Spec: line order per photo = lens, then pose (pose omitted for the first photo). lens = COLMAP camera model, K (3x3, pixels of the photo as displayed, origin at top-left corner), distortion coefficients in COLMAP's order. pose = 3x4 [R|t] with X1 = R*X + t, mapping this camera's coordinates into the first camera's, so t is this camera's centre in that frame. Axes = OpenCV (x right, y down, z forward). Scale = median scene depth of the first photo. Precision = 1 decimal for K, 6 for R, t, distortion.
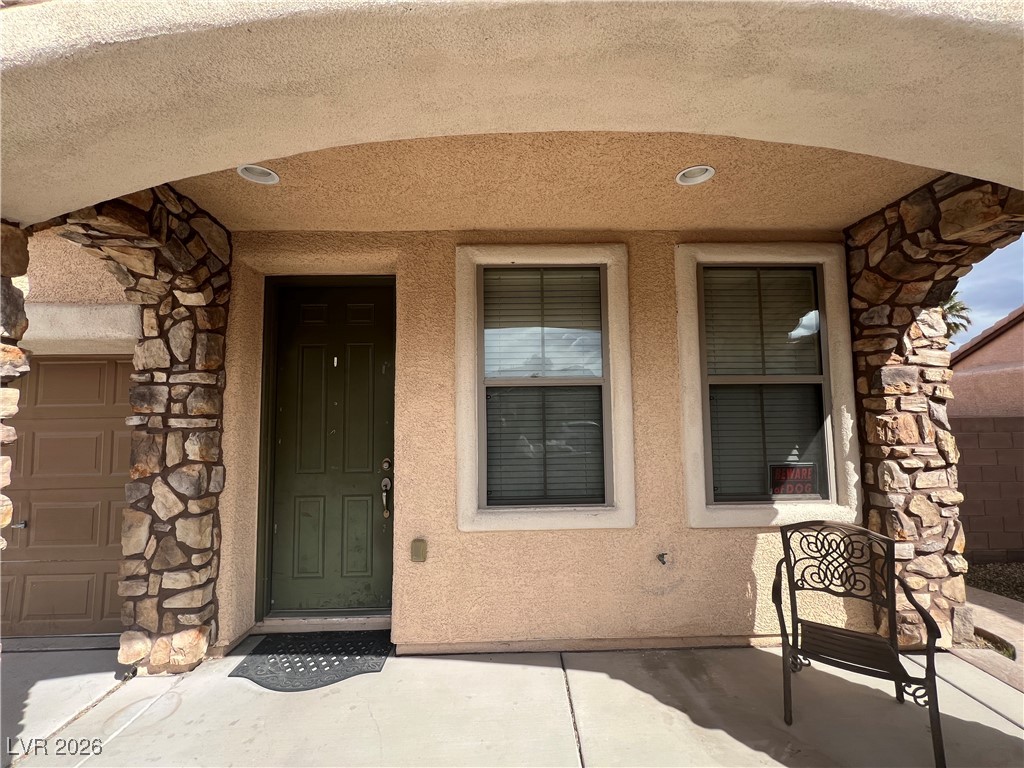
lens RADIAL K [[409.5, 0, 510.6], [0, 409.5, 385.2], [0, 0, 1]] dist [-0.002239, 0.000578]
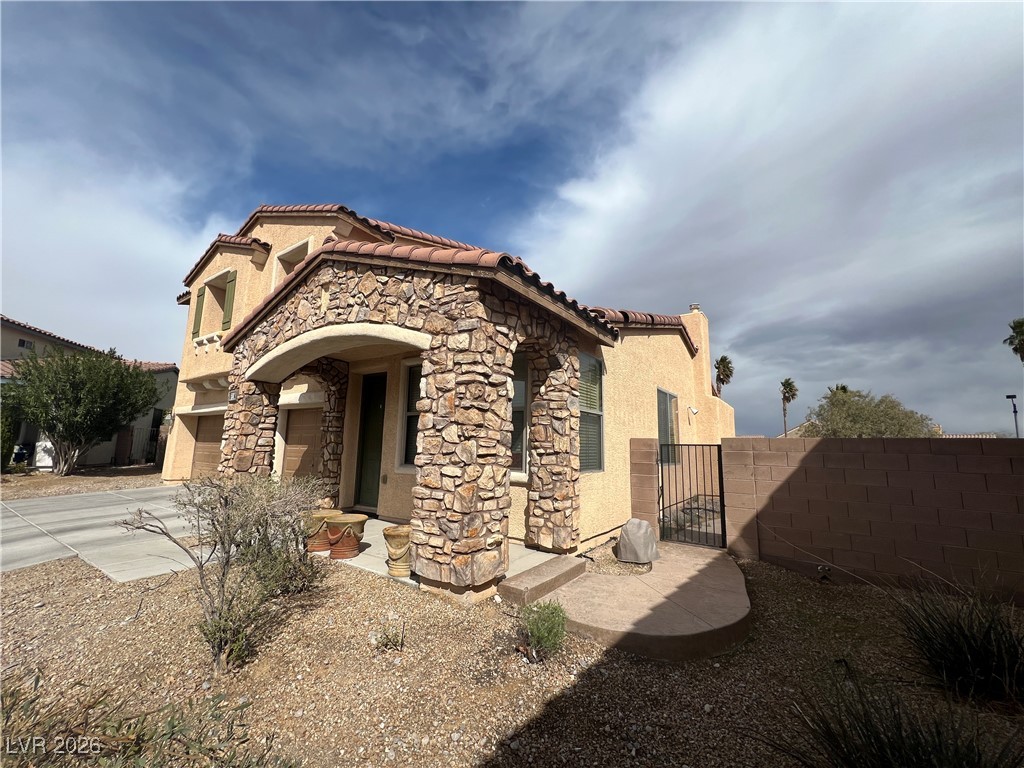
lens RADIAL K [[409.5, 0, 513.6], [0, 409.5, 384.6], [0, 0, 1]] dist [-0.002239, 0.000578]
pose [[0.812533, -0.060815, -0.579735, 1.994111], [0.013197, 0.996207, -0.086007, 0.040770], [0.582766, 0.062233, 0.810253, -0.663074]]
